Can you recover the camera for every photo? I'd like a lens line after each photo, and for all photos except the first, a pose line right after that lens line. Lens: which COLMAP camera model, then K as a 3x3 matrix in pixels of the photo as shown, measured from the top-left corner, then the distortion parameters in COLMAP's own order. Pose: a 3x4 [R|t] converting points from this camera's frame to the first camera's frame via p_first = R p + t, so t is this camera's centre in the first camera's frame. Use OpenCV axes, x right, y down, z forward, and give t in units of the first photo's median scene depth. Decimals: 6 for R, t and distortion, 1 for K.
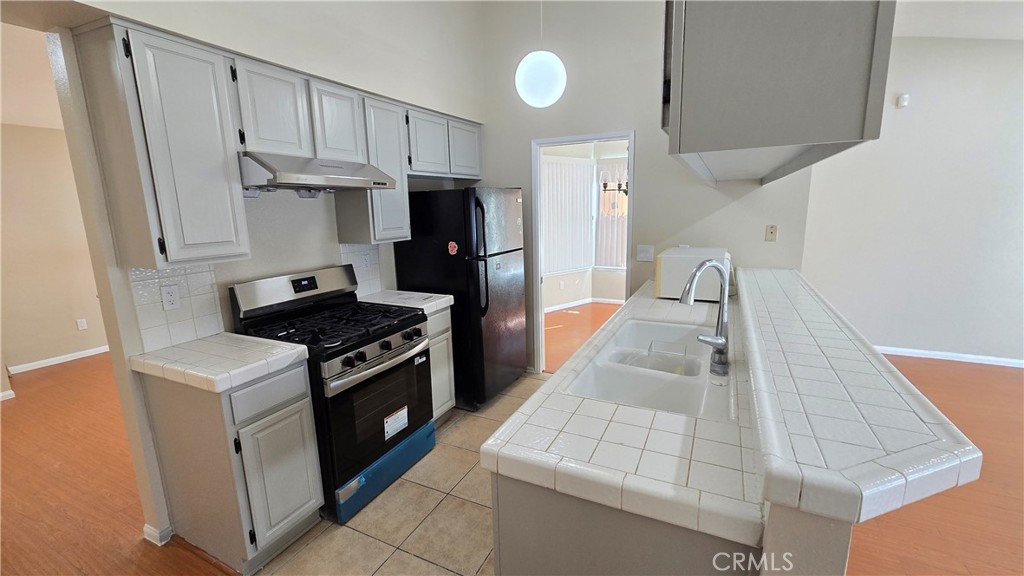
lens RADIAL K [[421.7, 0, 512.0], [0, 421.7, 288.0], [0, 0, 1]] dist [0.001906, 0.000343]
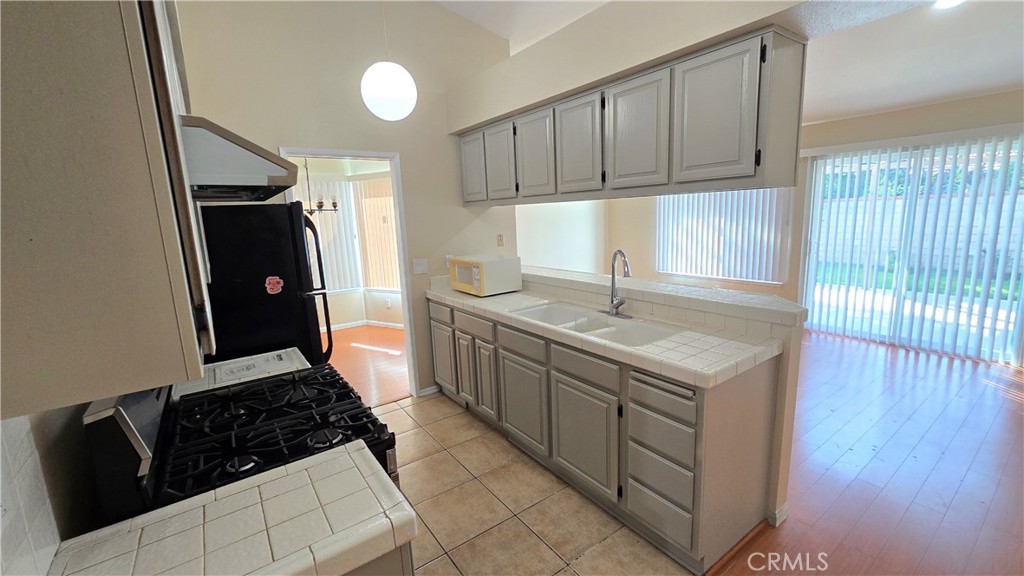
lens RADIAL K [[421.7, 0, 512.0], [0, 421.7, 288.0], [0, 0, 1]] dist [0.001906, 0.000343]
pose [[0.463977, -0.152277, 0.872661, -0.637075], [0.198061, 0.978009, 0.065355, -0.060891], [-0.863422, 0.142517, 0.483934, 0.324914]]
